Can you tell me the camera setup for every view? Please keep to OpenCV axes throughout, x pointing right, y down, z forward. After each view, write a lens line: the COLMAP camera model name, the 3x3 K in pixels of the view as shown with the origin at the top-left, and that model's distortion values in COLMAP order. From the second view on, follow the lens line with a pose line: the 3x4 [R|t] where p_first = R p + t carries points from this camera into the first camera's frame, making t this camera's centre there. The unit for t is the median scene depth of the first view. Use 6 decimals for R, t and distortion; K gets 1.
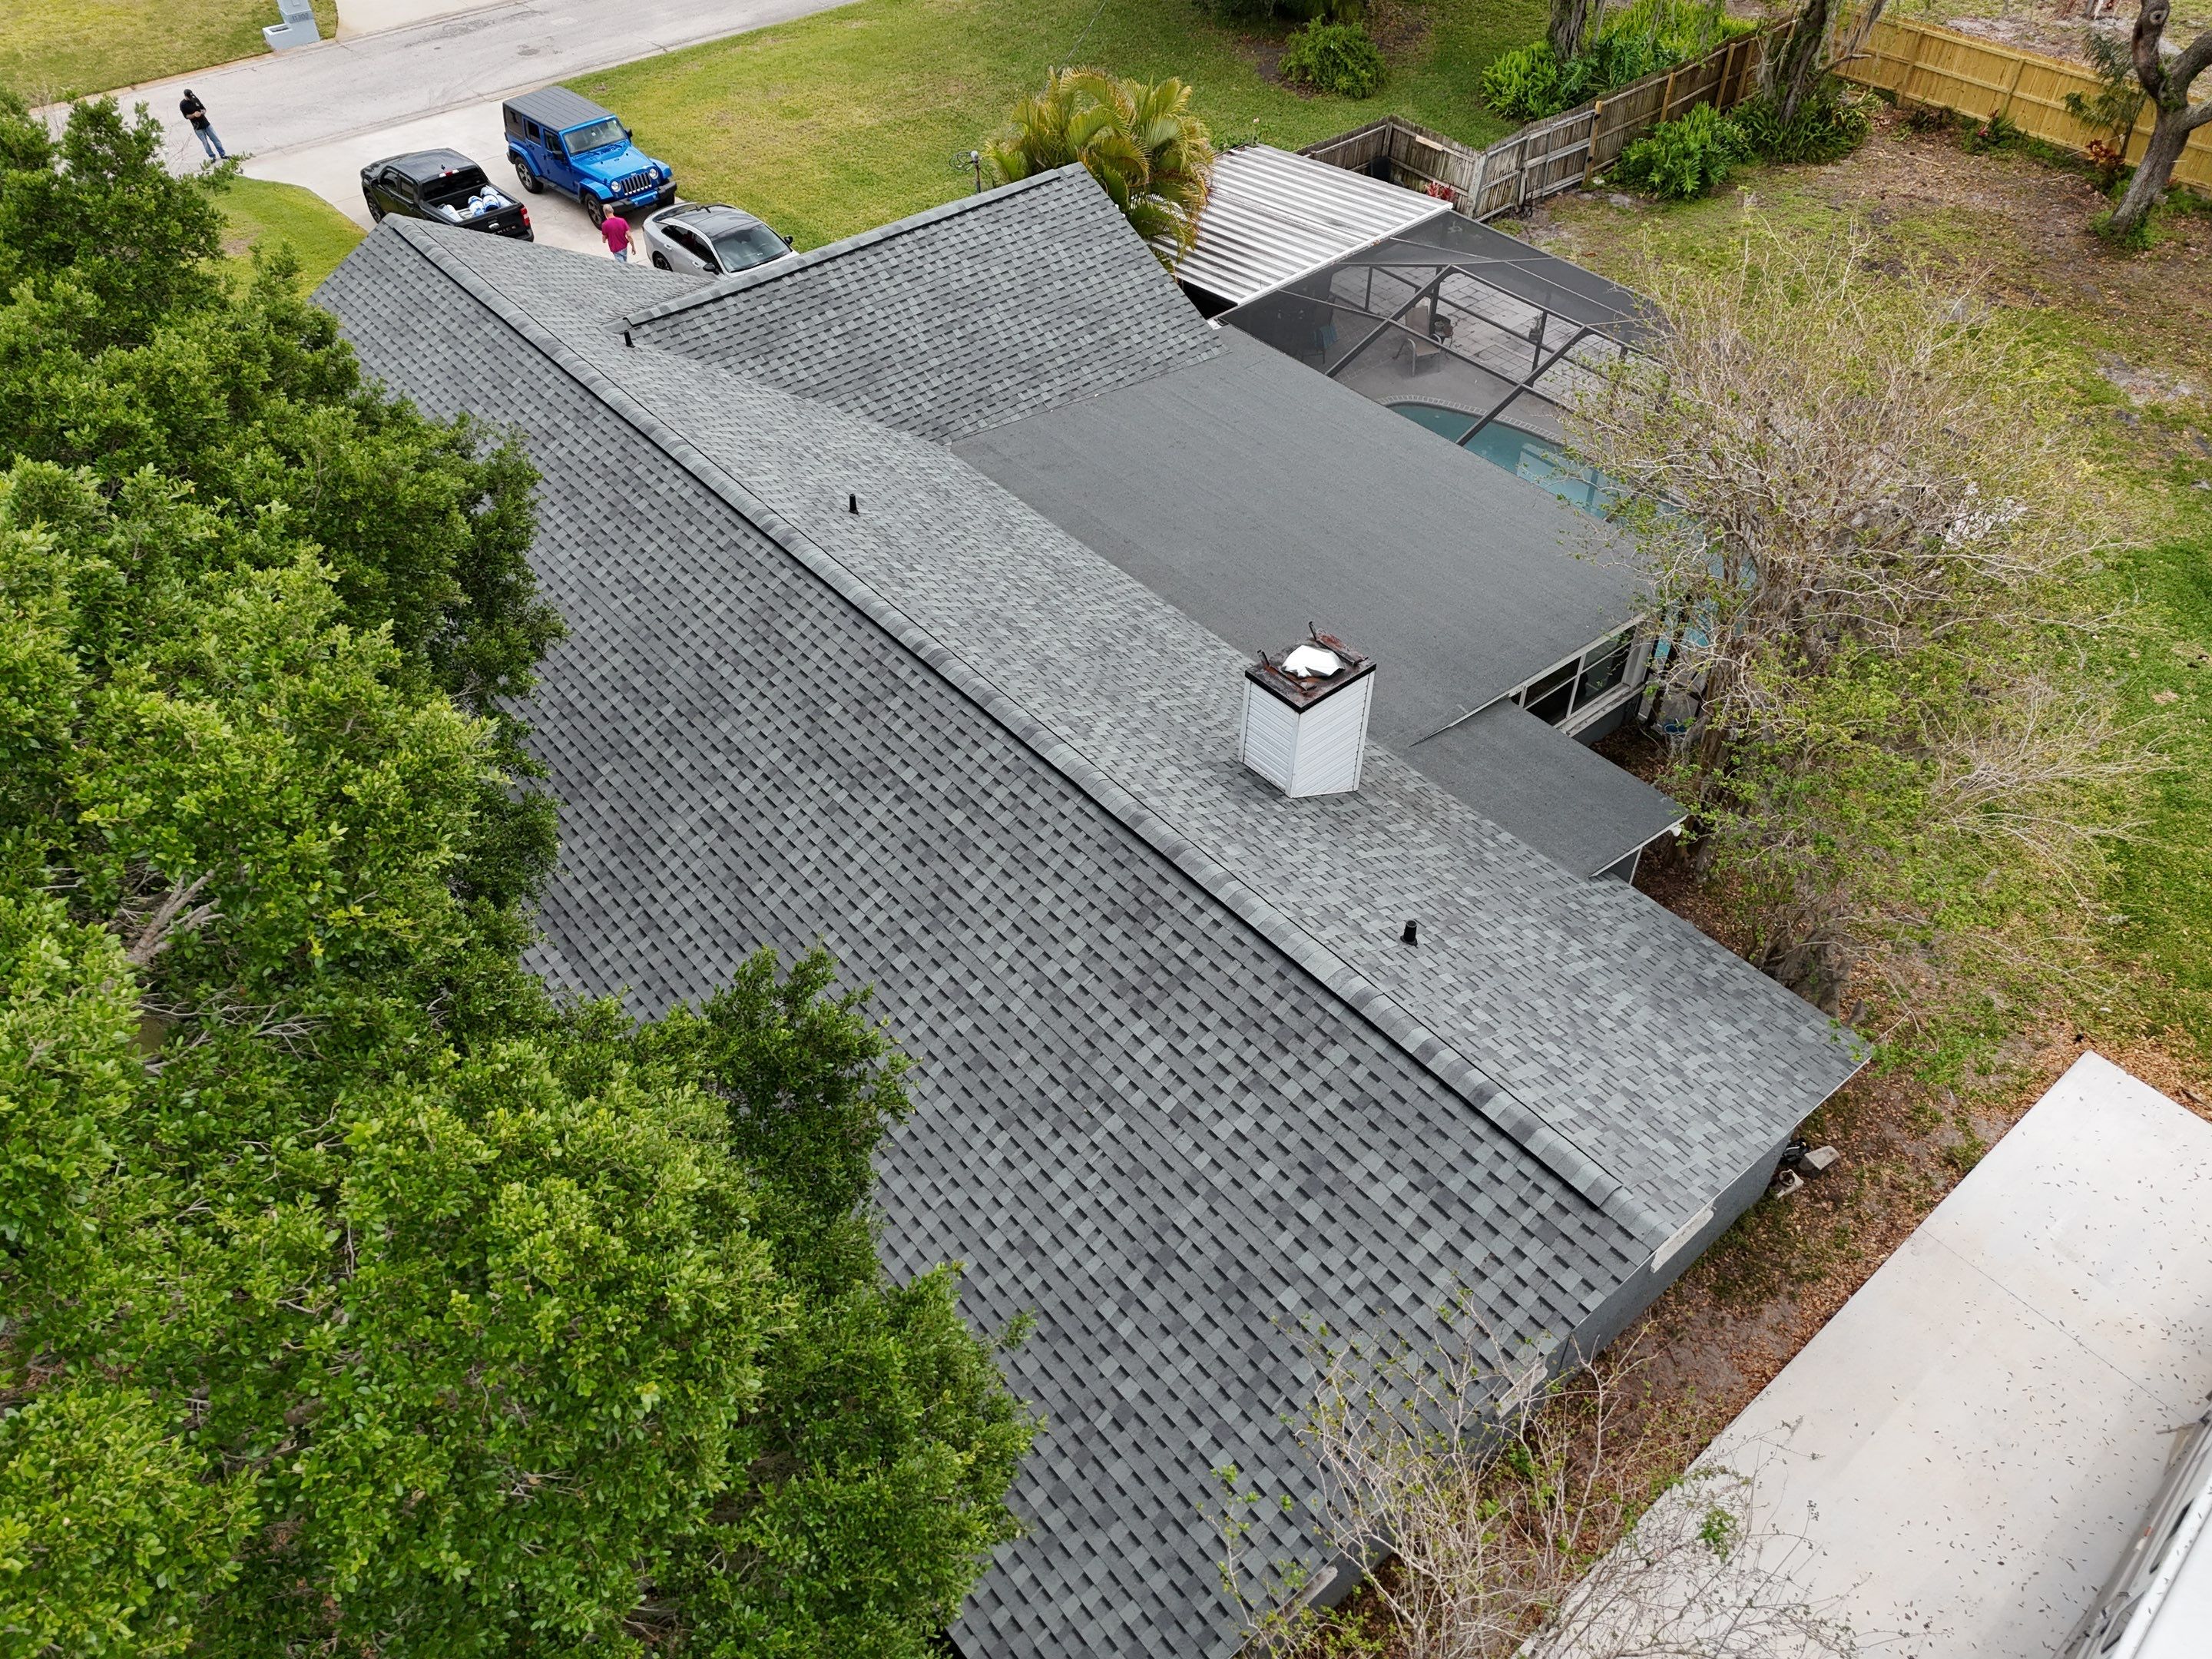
lens RADIAL K [[1624.1, 0, 1115.7], [0, 1624.1, 832.1], [0, 0, 1]] dist [0.062543, -0.049051]
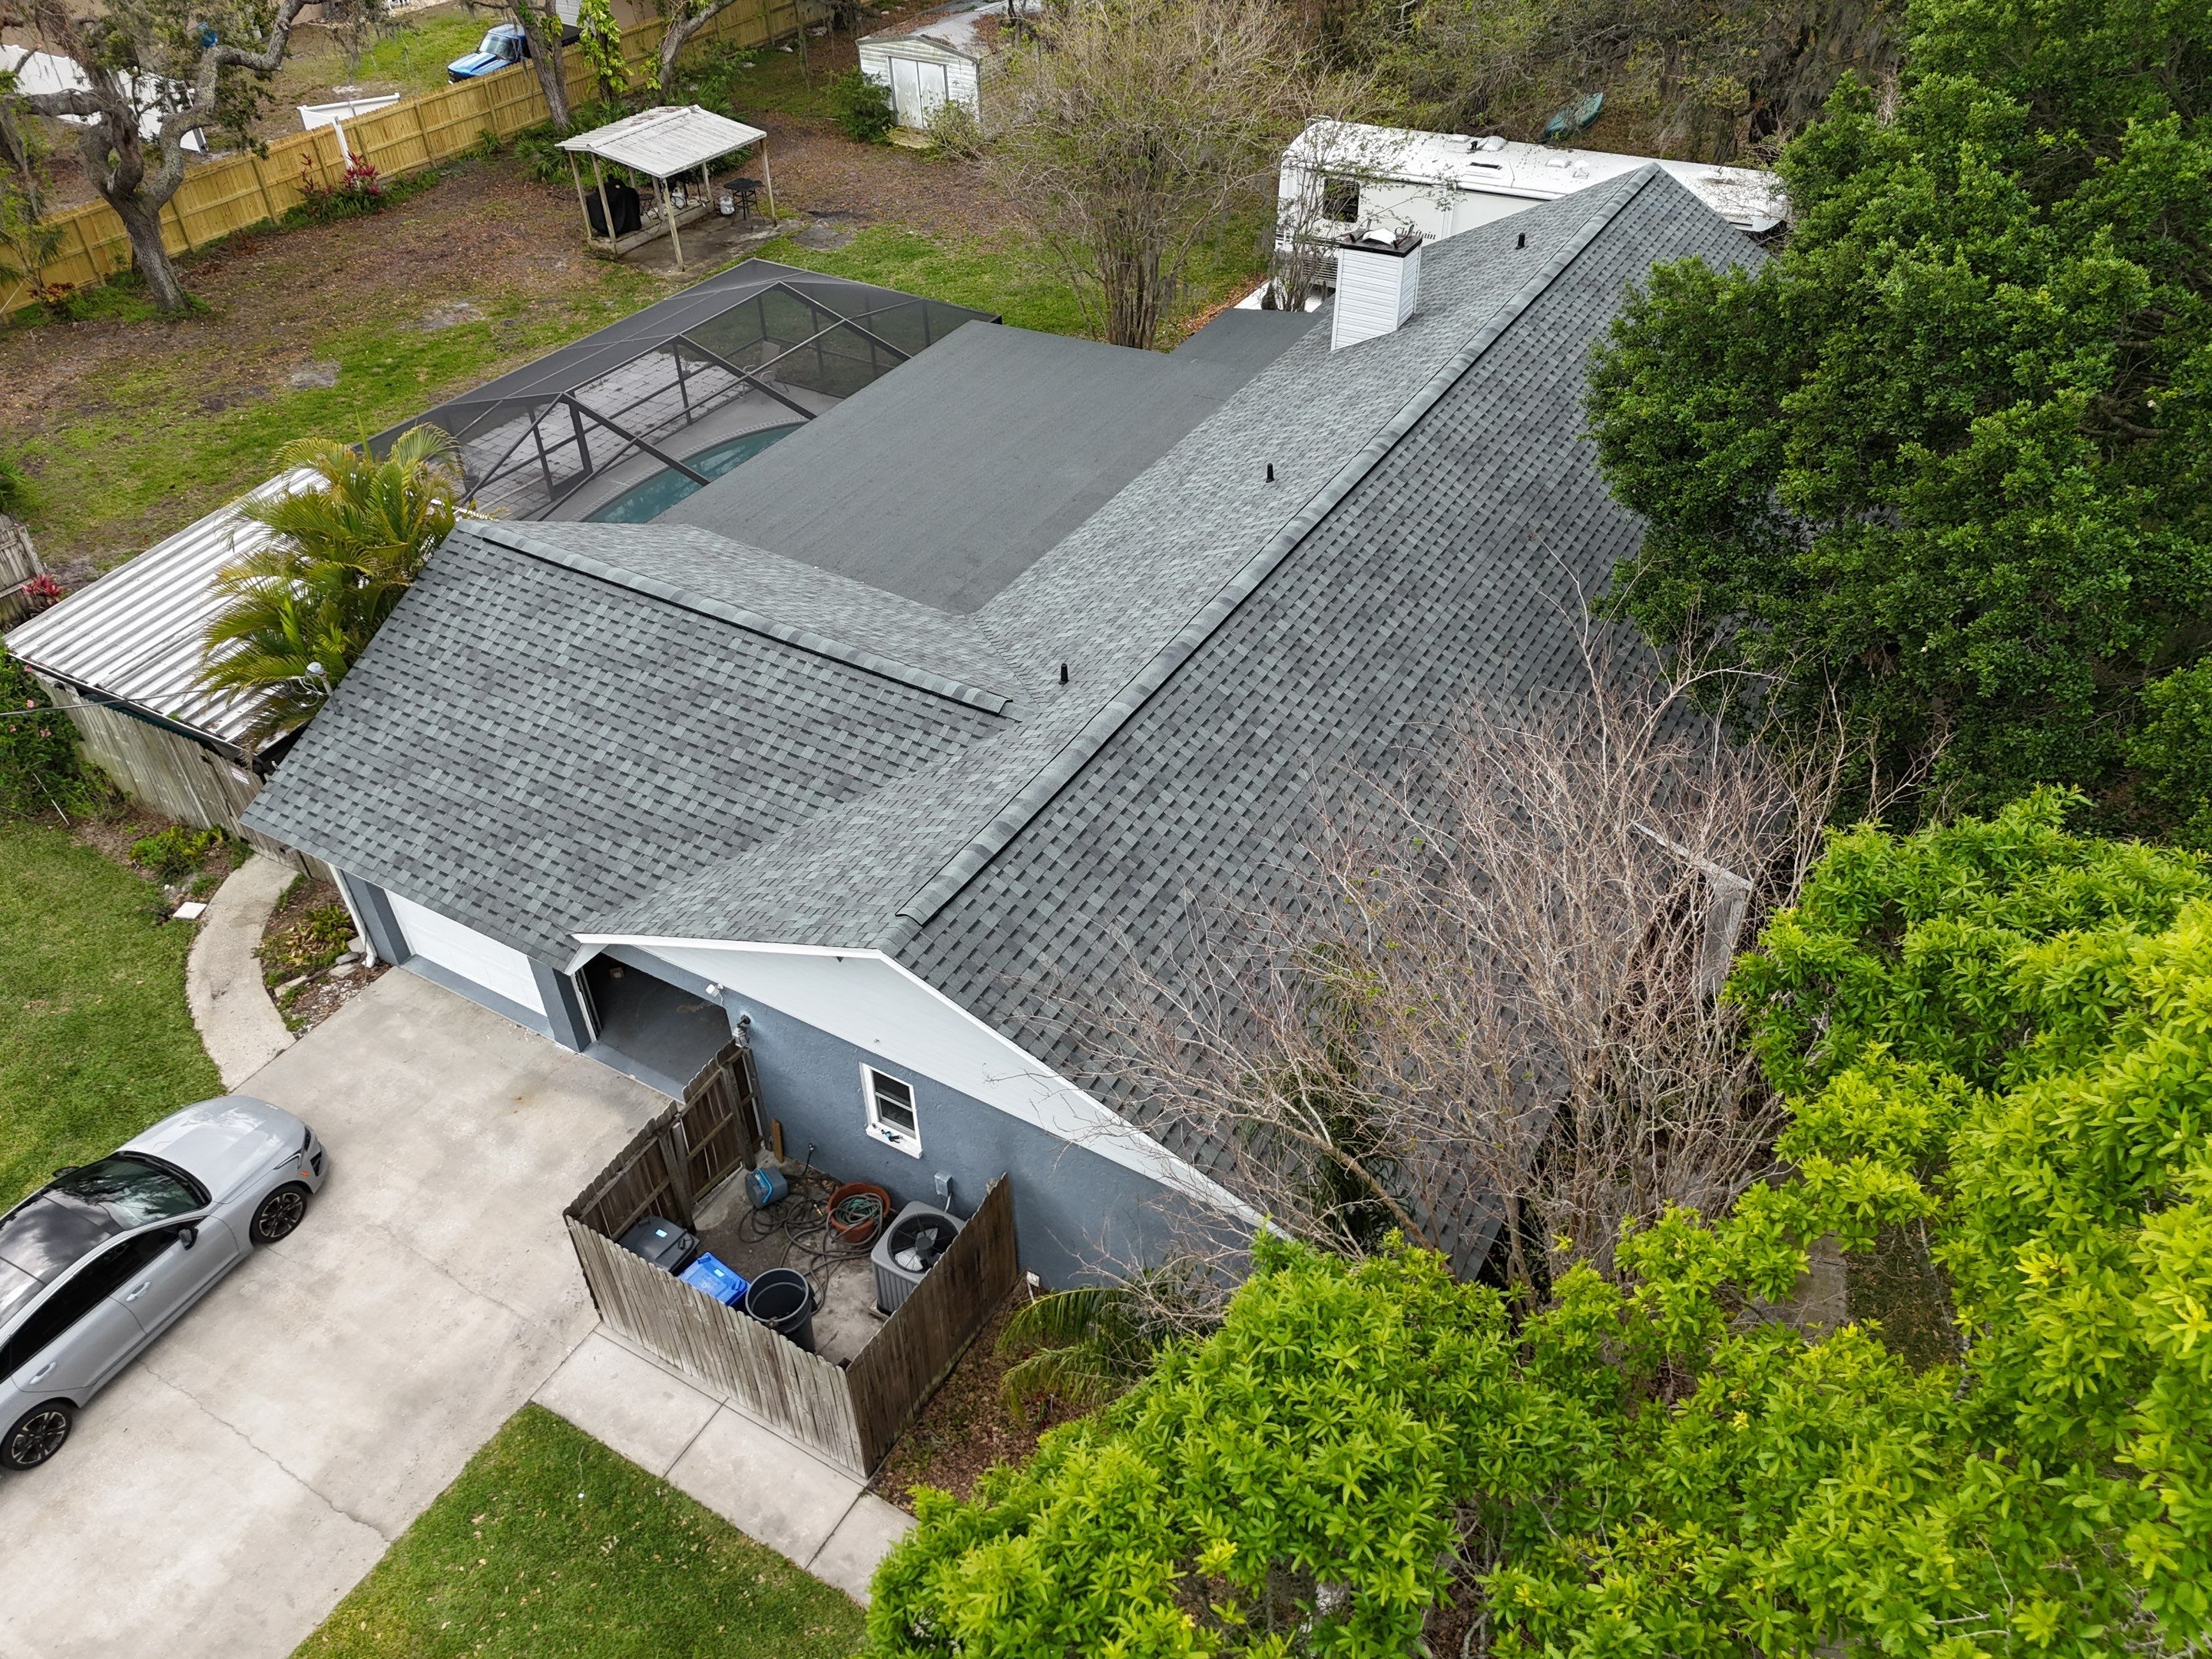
lens RADIAL K [[1624.1, 0, 1109.4], [0, 1624.1, 824.5], [0, 0, 1]] dist [0.062543, -0.049051]
pose [[-0.332779, -0.586015, 0.738813, -0.904697], [0.675651, 0.398377, 0.620316, -0.725289], [-0.657841, 0.705607, 0.263370, 0.806586]]
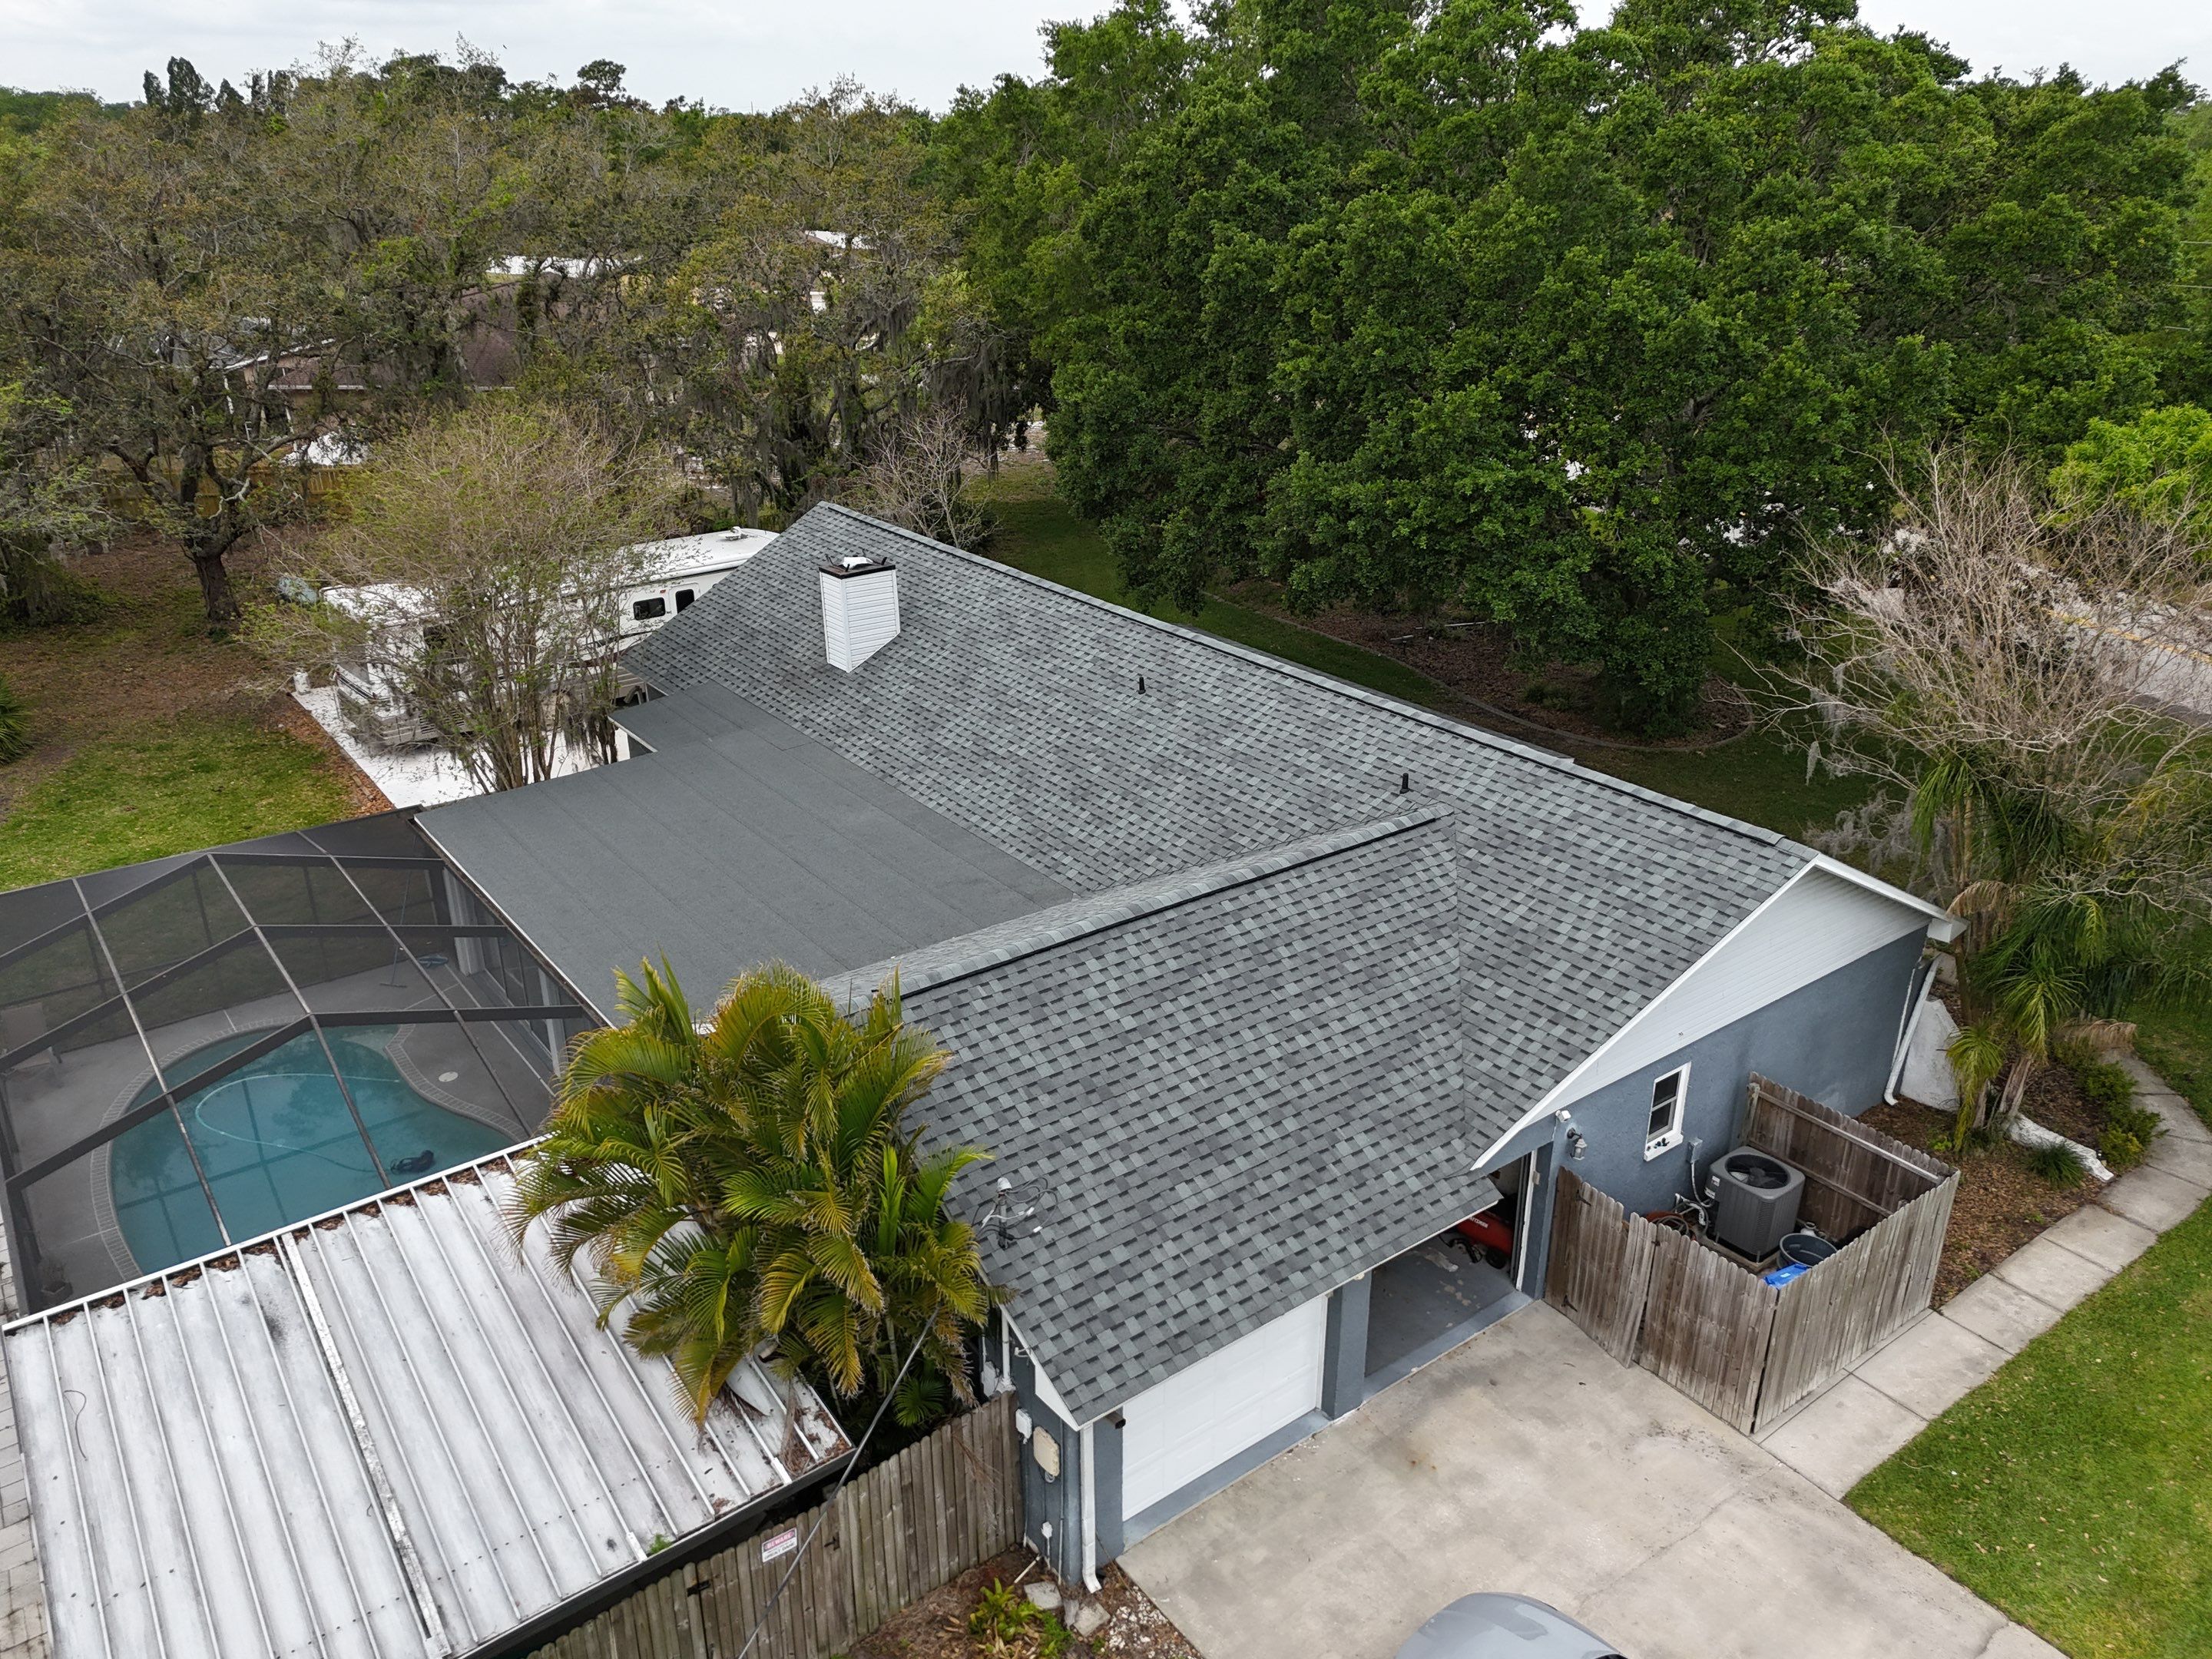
lens RADIAL K [[1624.1, 0, 1099.5], [0, 1624.1, 824.8], [0, 0, 1]] dist [0.062543, -0.049051]
pose [[-0.998033, -0.015196, 0.060820, -0.175266], [0.050367, 0.383273, 0.922261, -1.119032], [-0.037325, 0.923510, -0.381754, 1.342909]]
